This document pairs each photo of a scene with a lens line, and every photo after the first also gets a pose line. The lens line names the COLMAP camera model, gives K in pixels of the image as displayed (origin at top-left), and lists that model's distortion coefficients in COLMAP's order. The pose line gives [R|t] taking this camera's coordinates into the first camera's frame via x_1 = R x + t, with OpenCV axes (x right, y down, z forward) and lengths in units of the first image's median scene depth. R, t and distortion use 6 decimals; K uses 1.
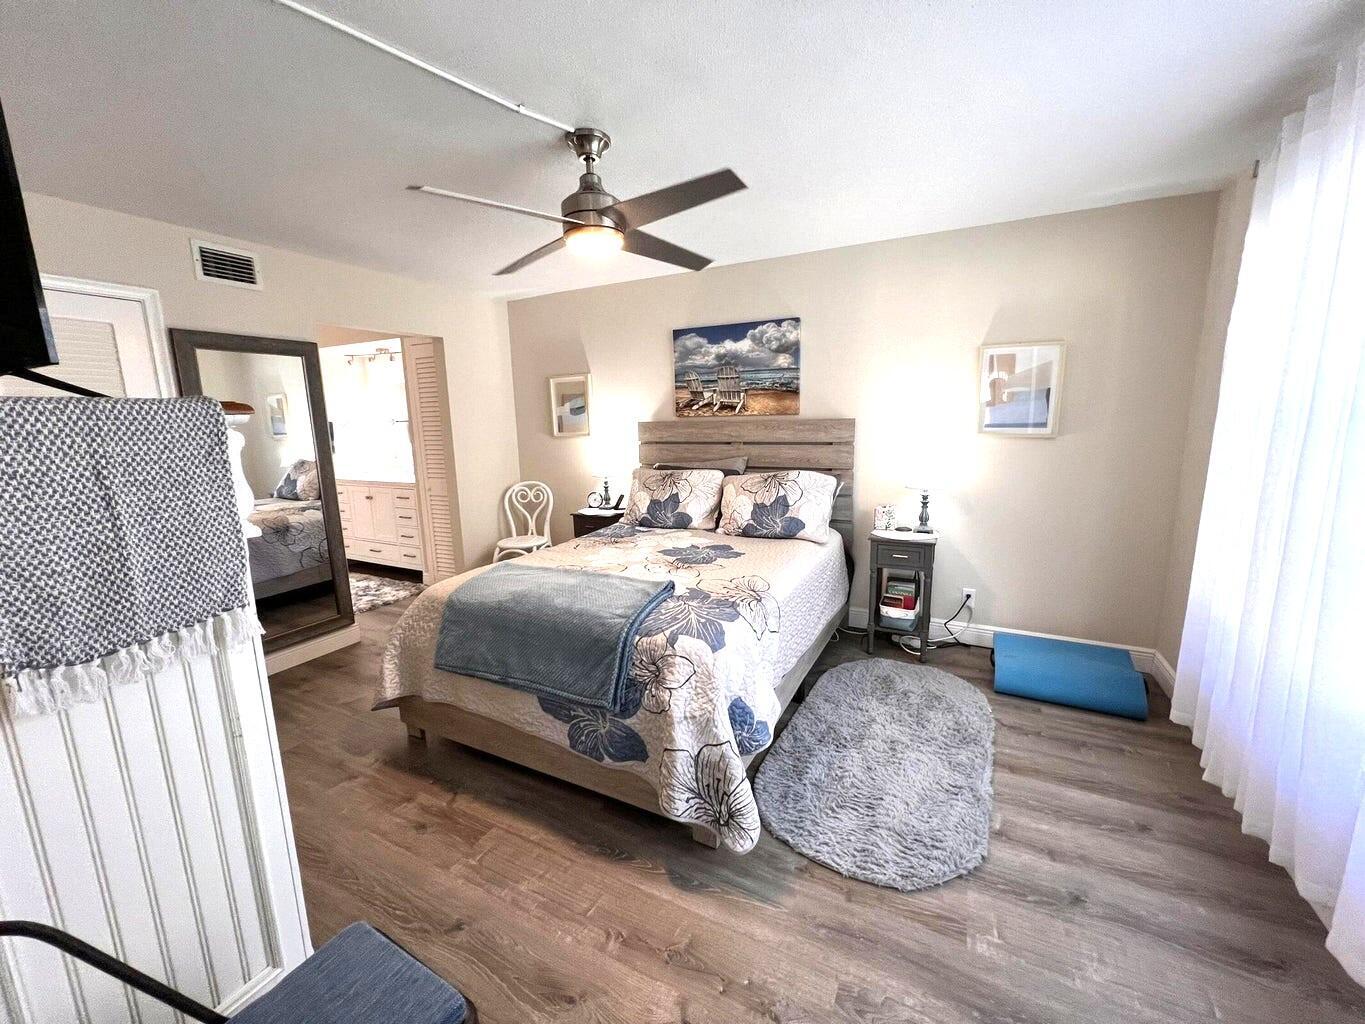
lens RADIAL K [[547.5, 0, 682.5], [0, 547.5, 512.0], [0, 0, 1]] dist [0.000856, -0.000343]
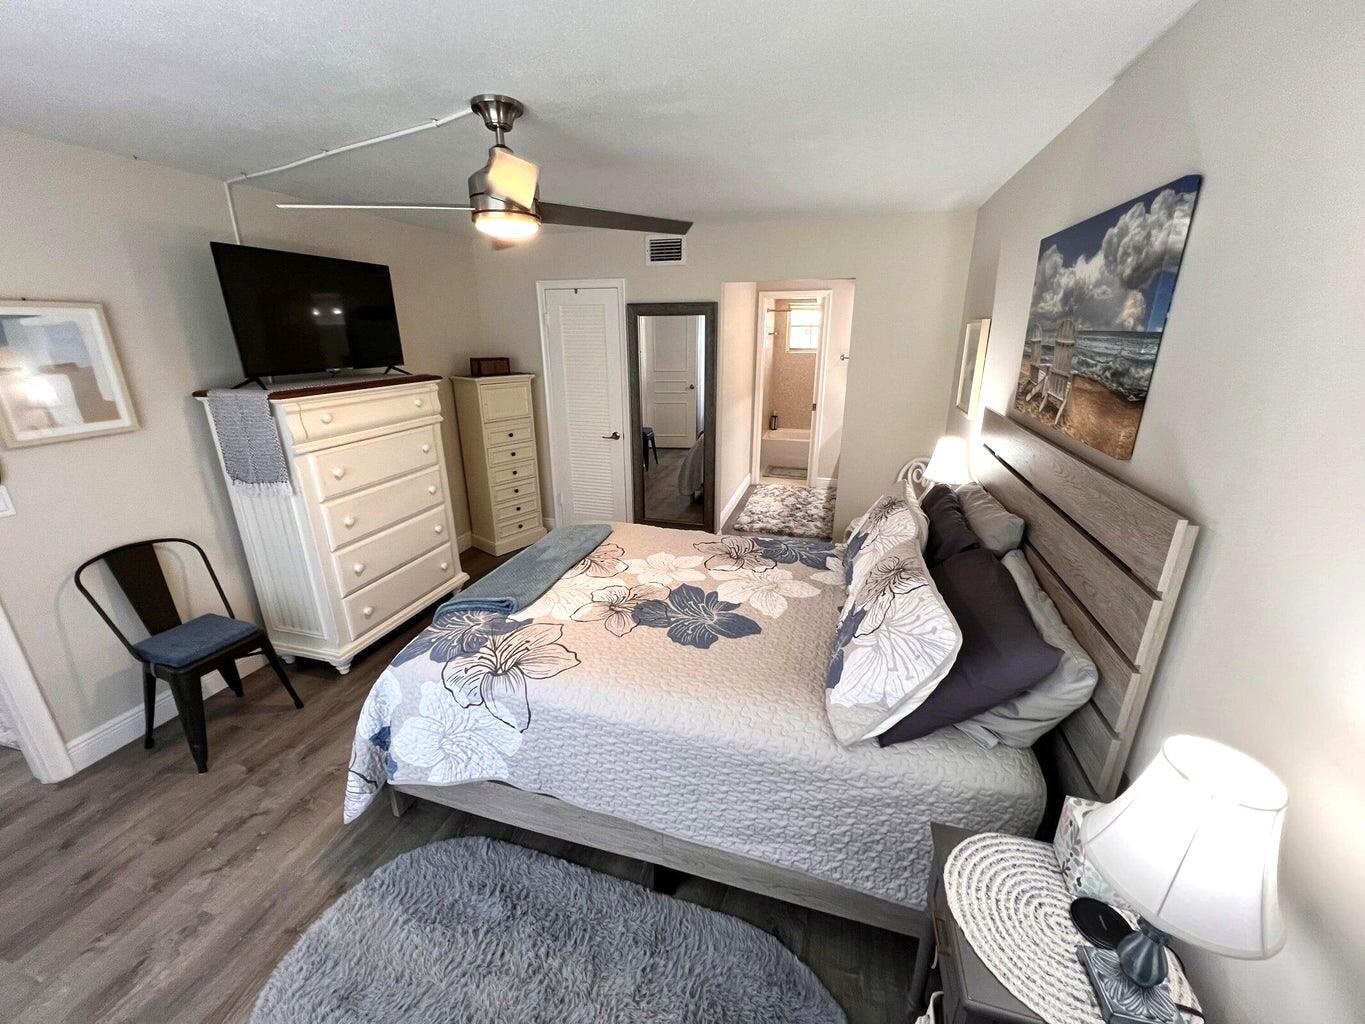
lens RADIAL K [[547.5, 0, 682.5], [0, 547.5, 512.0], [0, 0, 1]] dist [0.000856, -0.000343]
pose [[0.197573, 0.332770, -0.922079, 0.571418], [-0.169118, 0.938087, 0.302310, -0.233106], [0.965590, 0.096211, 0.241618, 0.701919]]
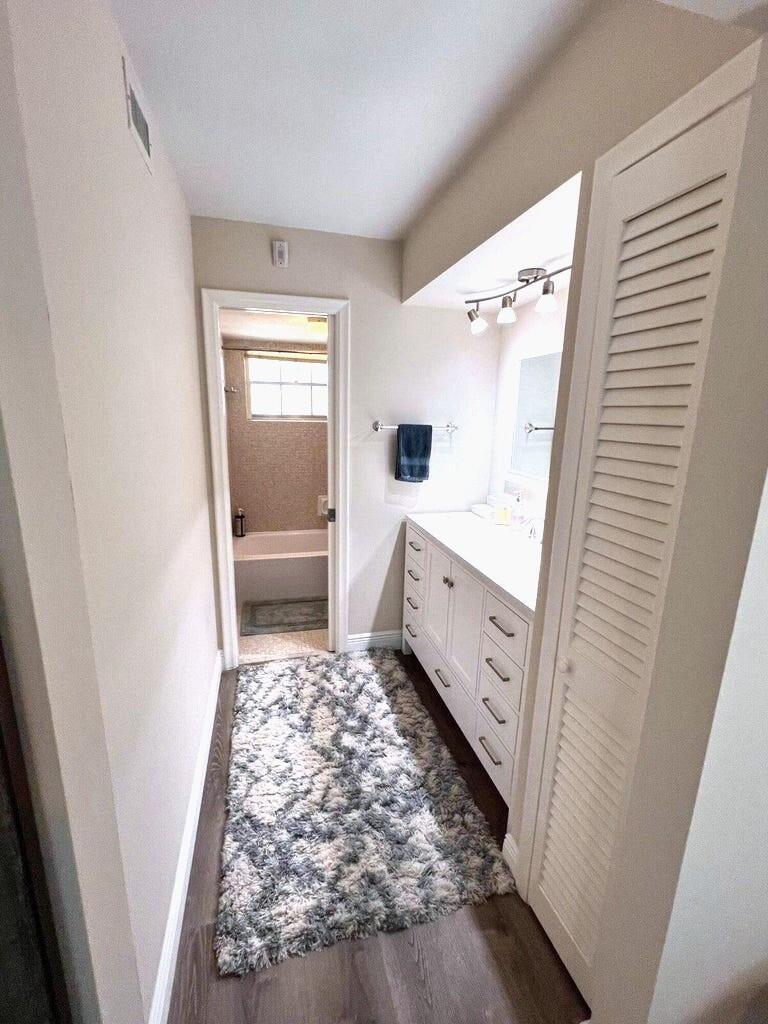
lens RADIAL K [[446.9, 0, 384.0], [0, 446.9, 512.0], [0, 0, 1]] dist [-0.002484, -0.000293]
pose [[0.673348, 0.202777, -0.710974, -0.518006], [-0.165227, 0.978603, 0.122624, -0.203769], [0.720626, 0.034904, 0.692445, 1.044228]]
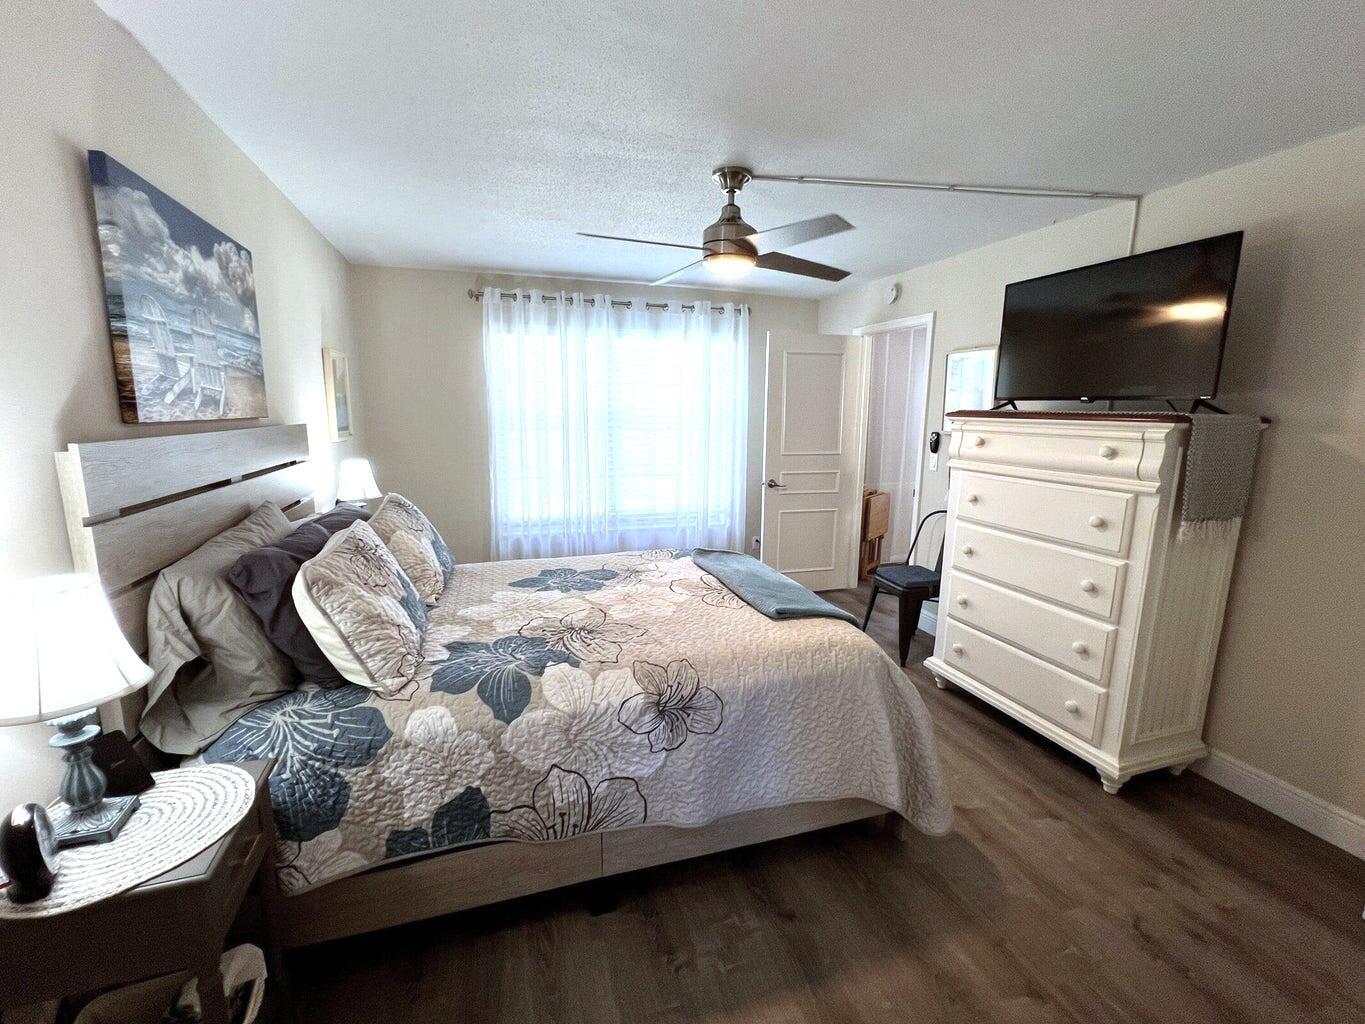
lens RADIAL K [[589.9, 0, 682.5], [0, 589.9, 512.0], [0, 0, 1]] dist [0.000646, -0.000126]
pose [[-0.711931, -0.105283, 0.694312, -0.628328], [0.127046, 0.953073, 0.274791, -0.223971], [-0.690661, 0.283842, -0.665147, 1.280998]]
